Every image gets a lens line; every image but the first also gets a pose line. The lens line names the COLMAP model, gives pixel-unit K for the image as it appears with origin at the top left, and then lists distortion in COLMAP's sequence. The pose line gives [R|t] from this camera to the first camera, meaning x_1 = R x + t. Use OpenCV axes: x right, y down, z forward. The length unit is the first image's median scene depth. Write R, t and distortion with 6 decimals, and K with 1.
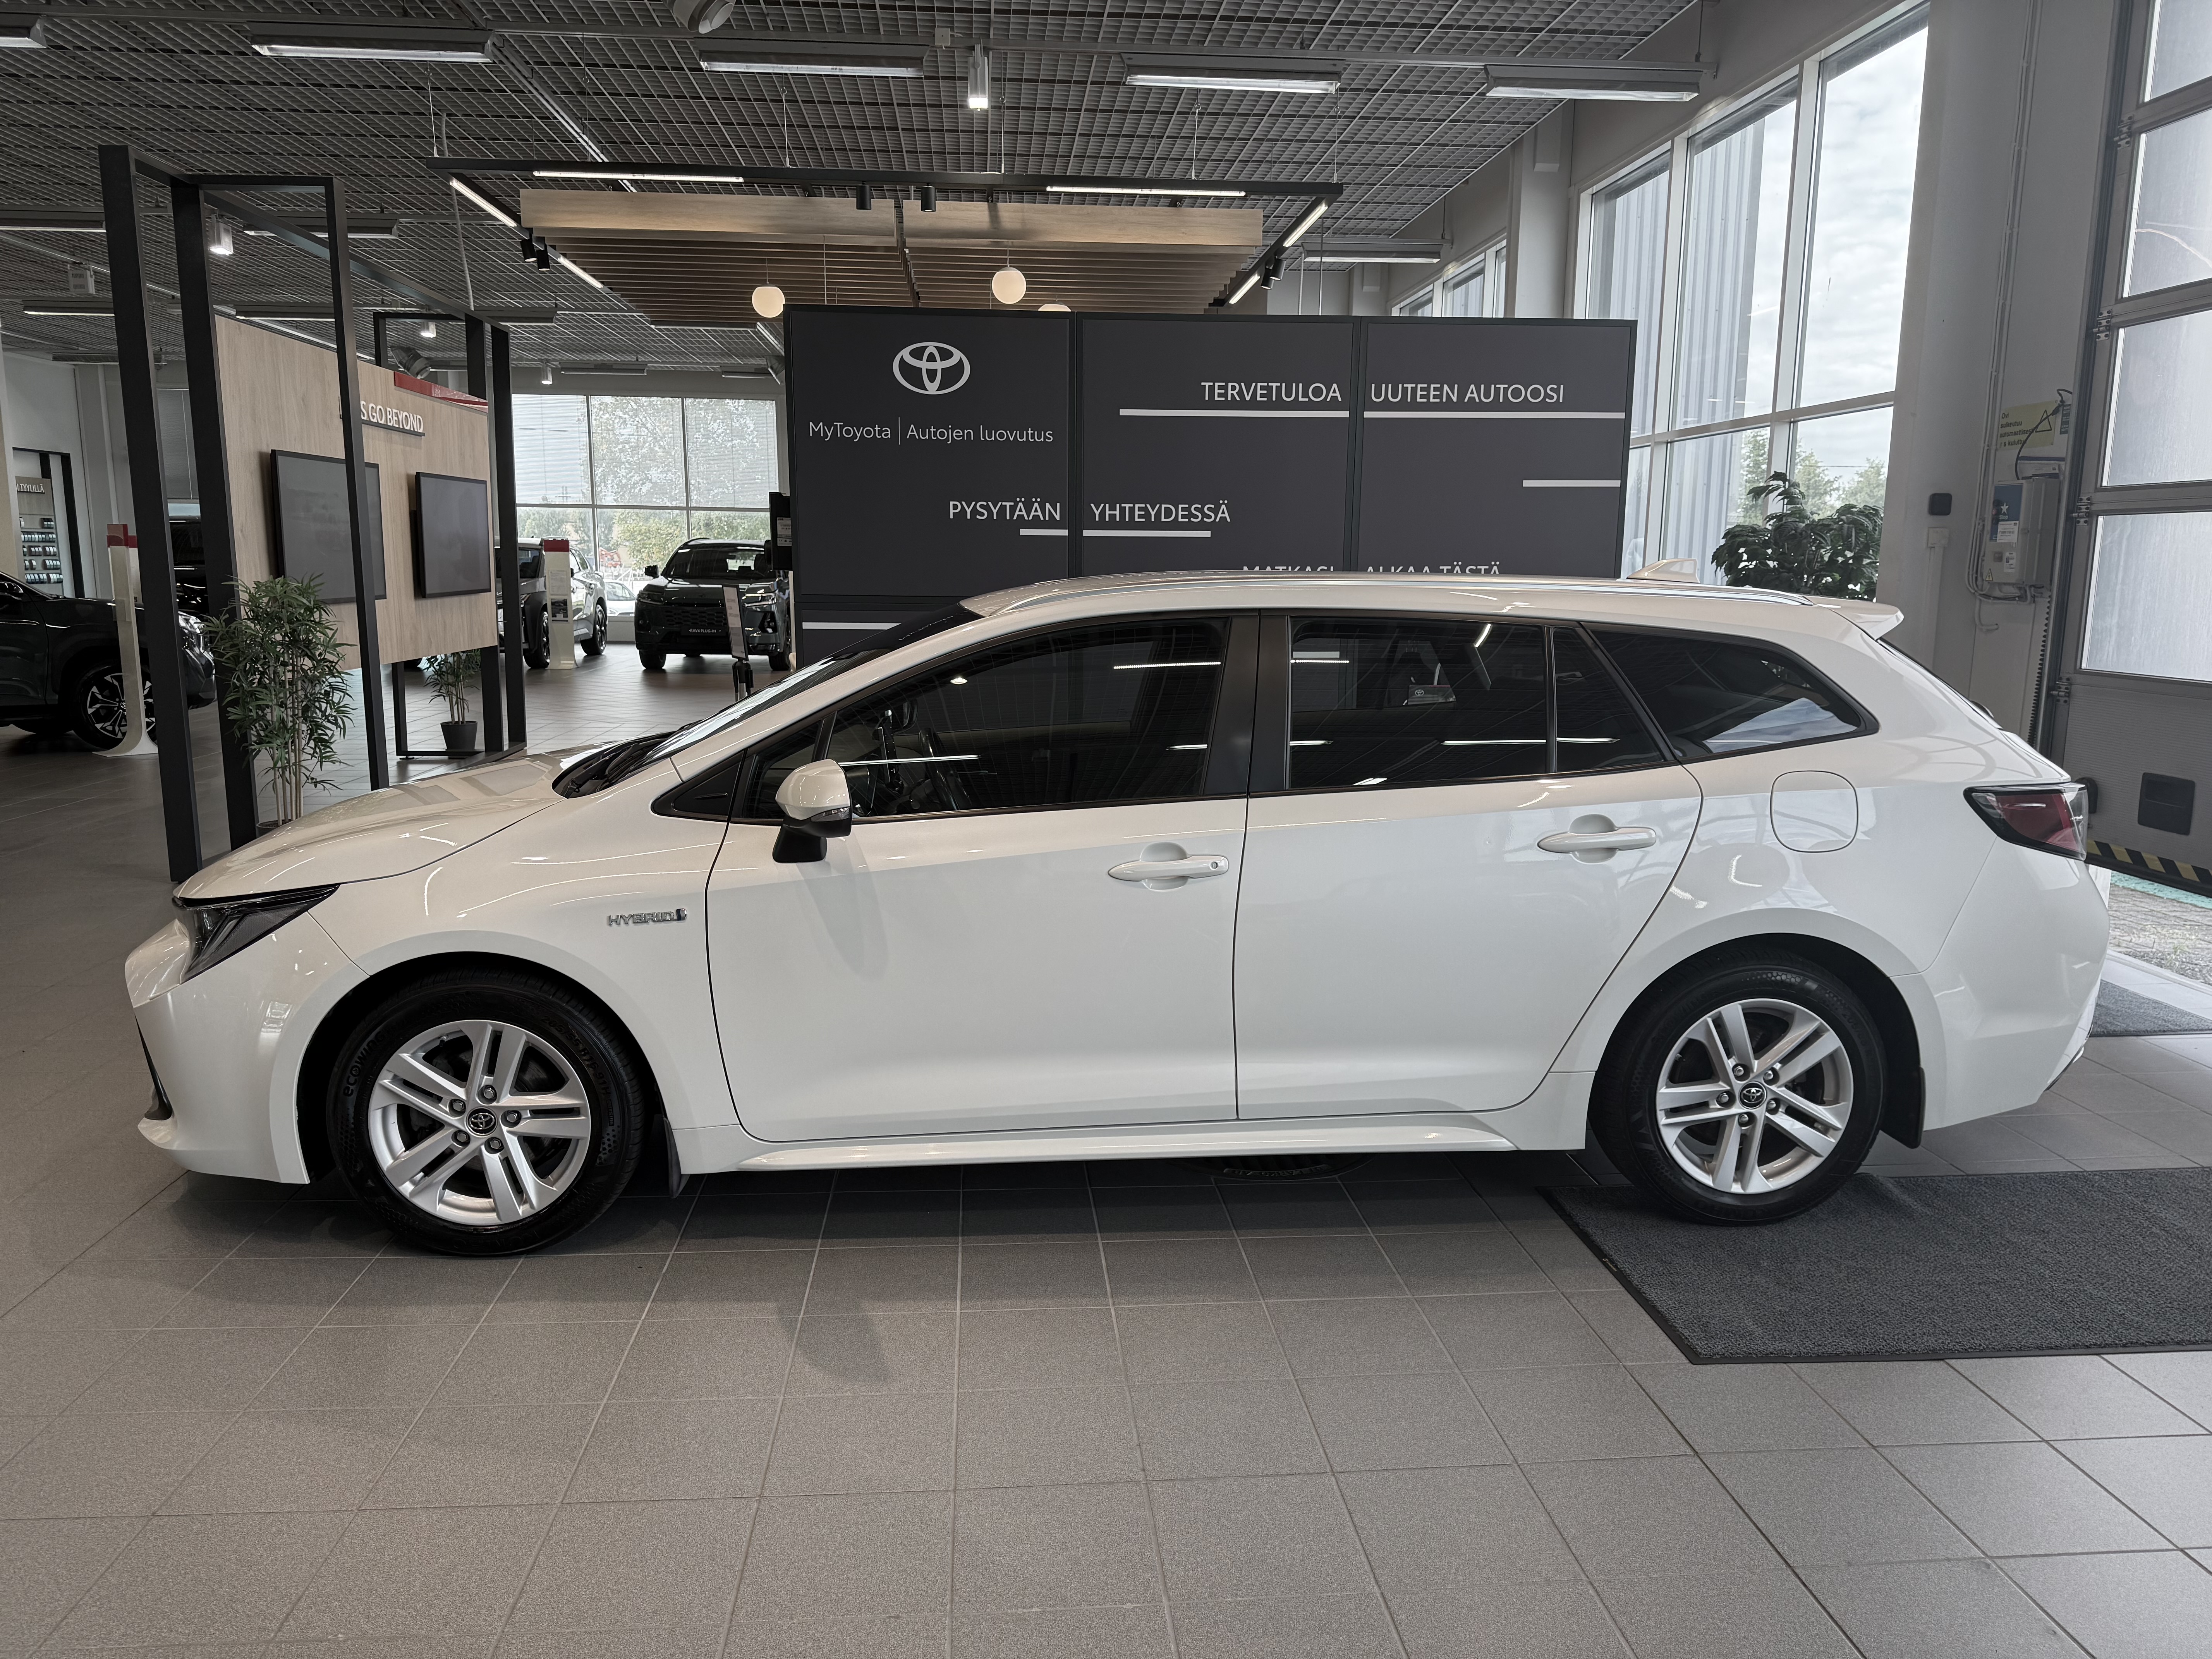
lens RADIAL K [[1557.1, 0, 1094.6], [0, 1557.1, 840.8], [0, 0, 1]] dist [0.010783, -0.042275]
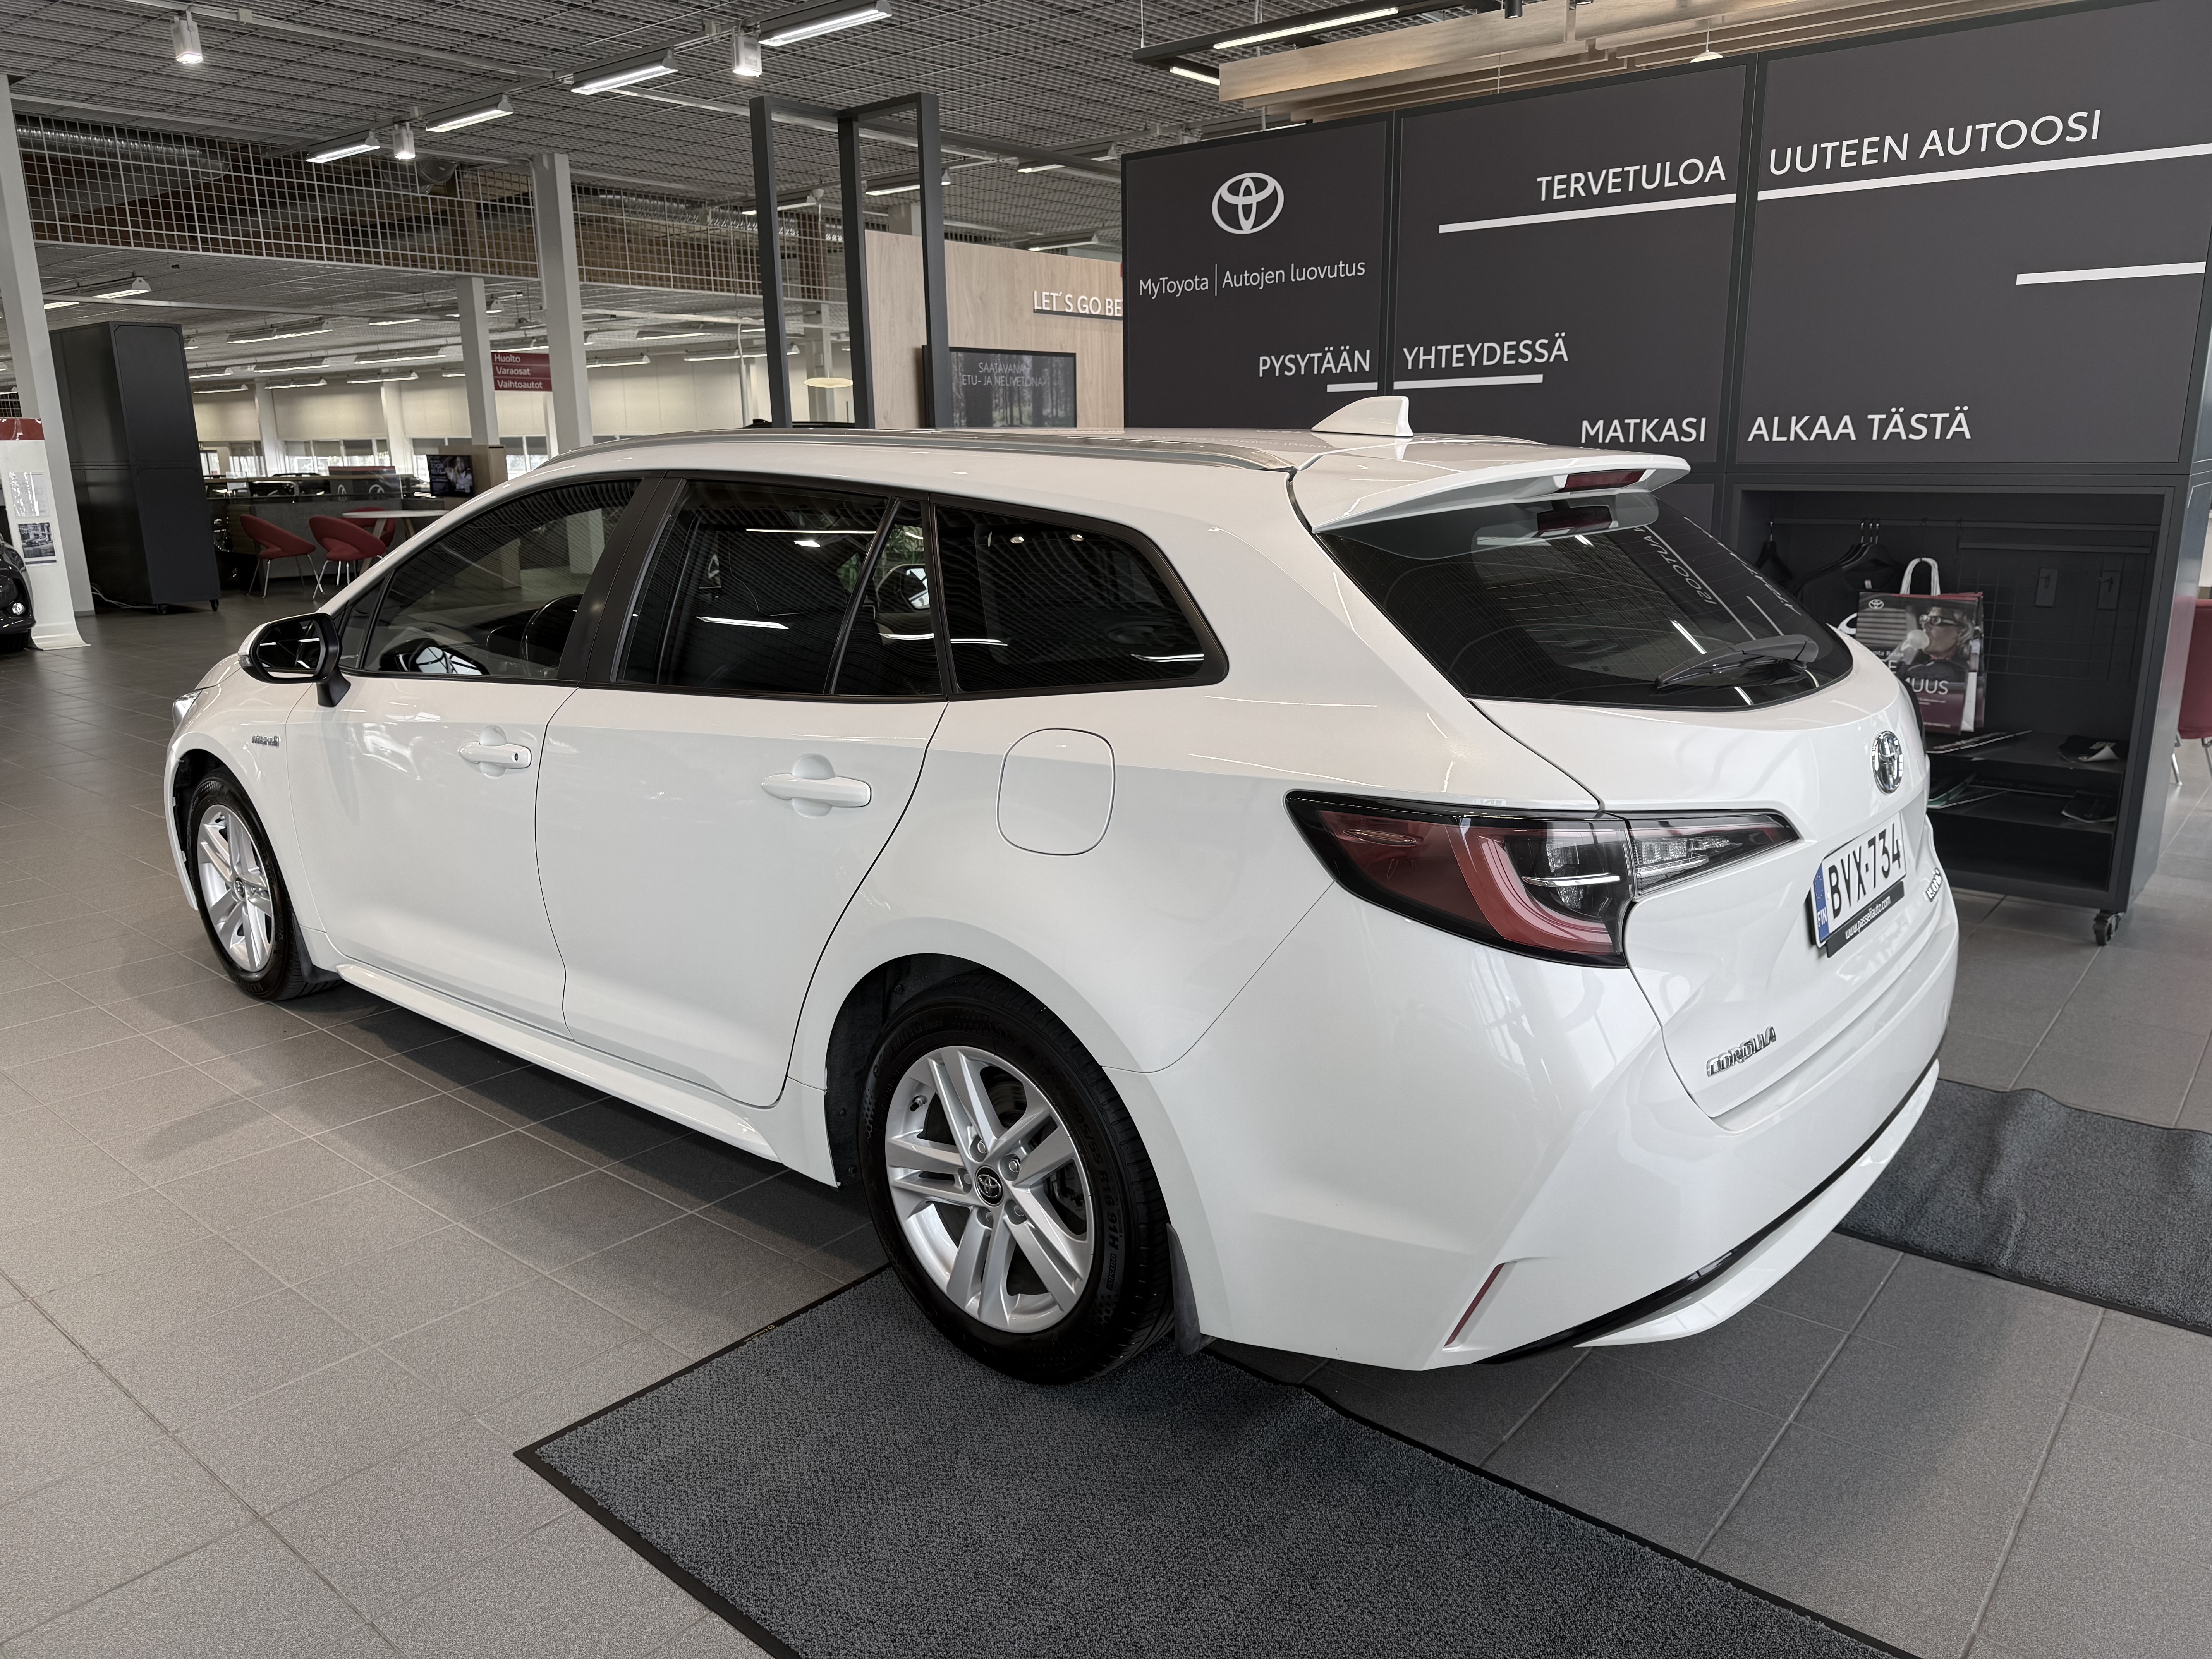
lens RADIAL K [[1557.1, 0, 1061.9], [0, 1557.1, 834.1], [0, 0, 1]] dist [0.010783, -0.042275]
pose [[0.716987, 0.150780, -0.680584, 0.473572], [-0.099281, 0.988462, 0.114397, -0.038876], [0.689980, -0.014452, 0.723684, 0.276636]]
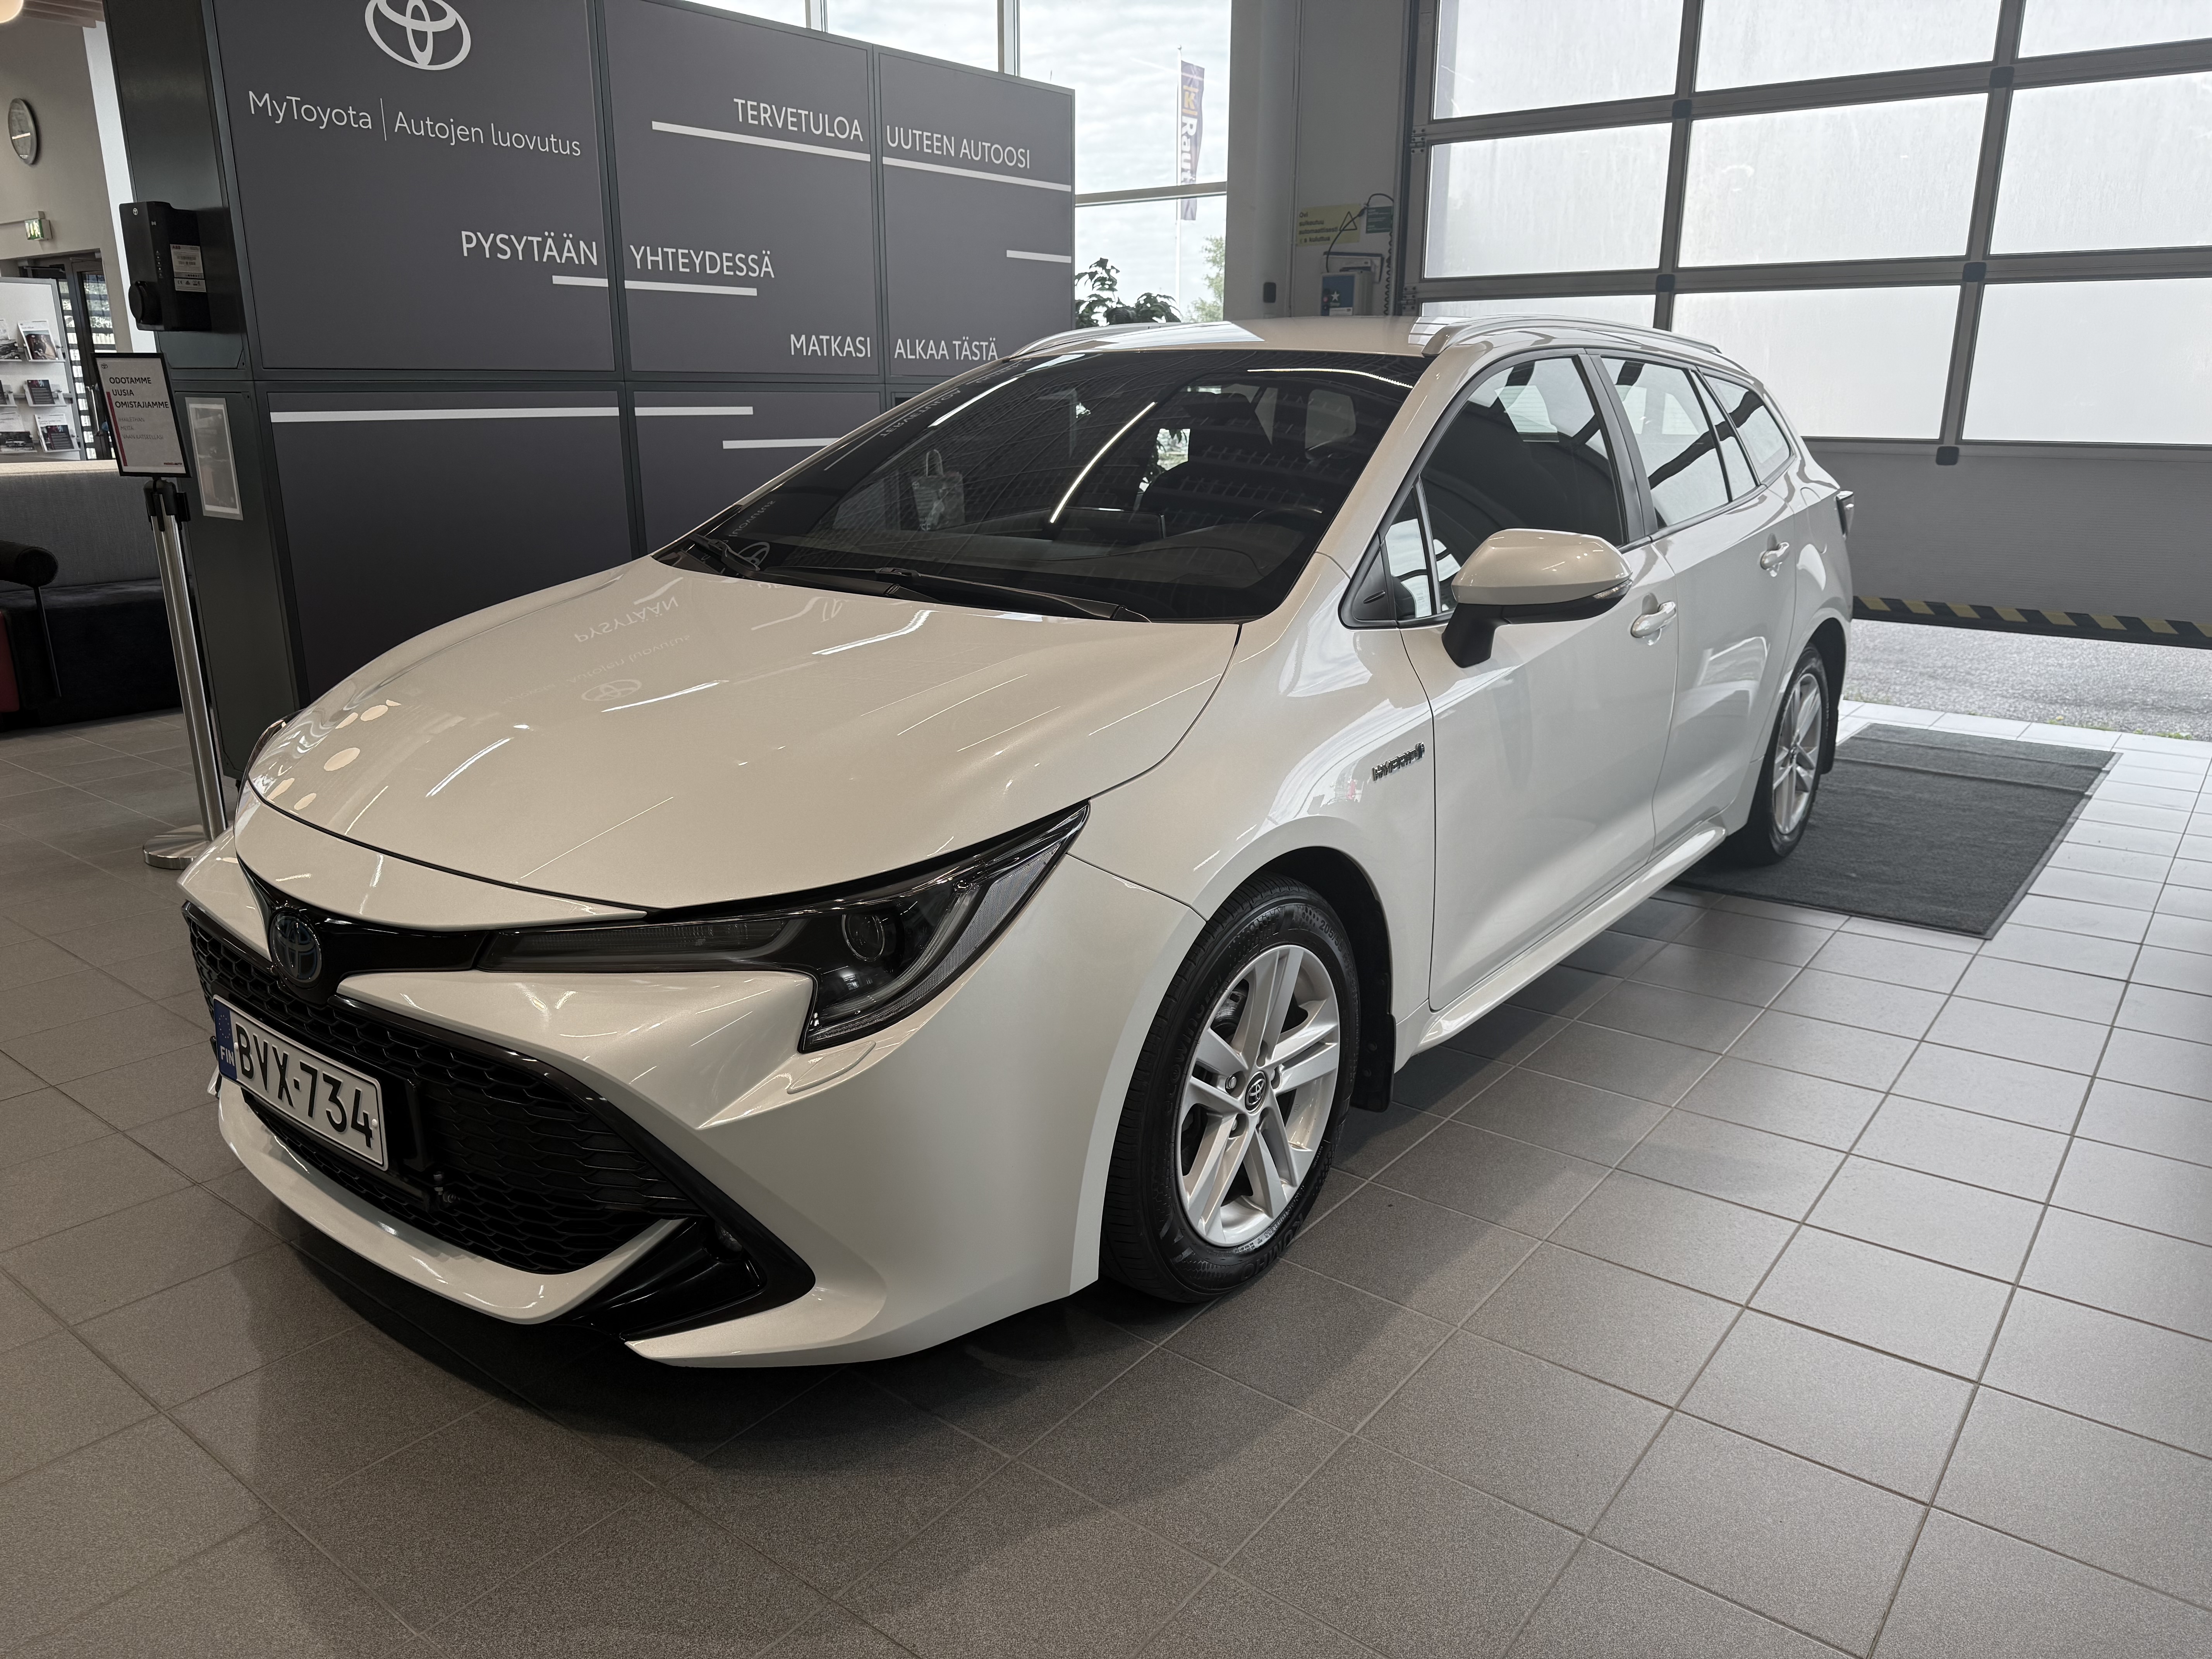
lens RADIAL K [[1557.1, 0, 1118.6], [0, 1557.1, 840.7], [0, 0, 1]] dist [0.010783, -0.042275]
pose [[0.663509, -0.211458, 0.717664, -0.464721], [0.125588, 0.977096, 0.171788, -0.029977], [-0.737552, -0.023853, 0.674869, 0.293975]]
